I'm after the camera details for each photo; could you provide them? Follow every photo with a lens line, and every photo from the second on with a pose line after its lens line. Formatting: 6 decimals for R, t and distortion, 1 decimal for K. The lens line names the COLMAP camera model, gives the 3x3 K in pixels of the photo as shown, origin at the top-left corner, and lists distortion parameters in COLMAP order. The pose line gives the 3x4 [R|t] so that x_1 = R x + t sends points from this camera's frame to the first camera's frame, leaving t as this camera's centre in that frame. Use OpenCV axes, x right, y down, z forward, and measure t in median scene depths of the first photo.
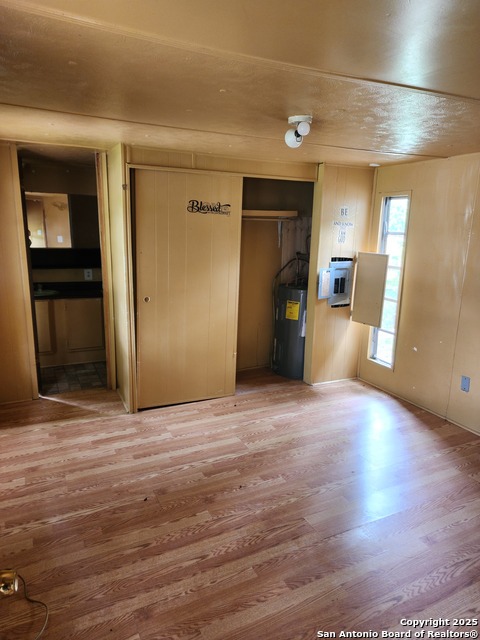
lens RADIAL K [[432.1, 0, 237.3], [0, 432.1, 321.1], [0, 0, 1]] dist [0.052767, -0.016810]
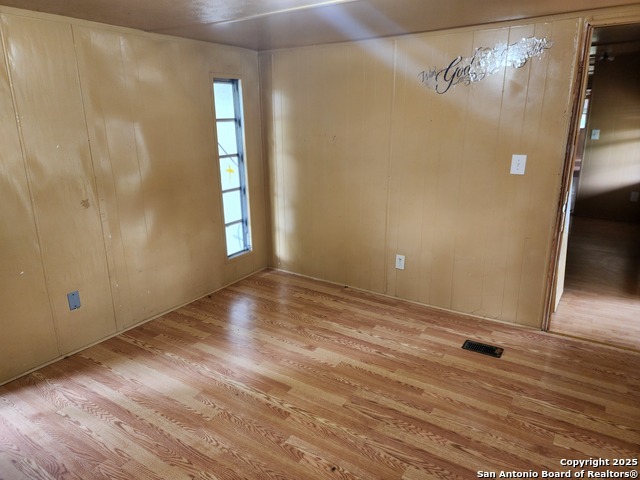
lens RADIAL K [[432.1, 0, 317.8], [0, 432.1, 237.4], [0, 0, 1]] dist [0.052767, -0.016810]
pose [[-0.508969, -0.237734, 0.827304, -0.514849], [0.191416, 0.905781, 0.378048, -0.263139], [-0.839232, 0.350774, -0.415509, 1.248459]]
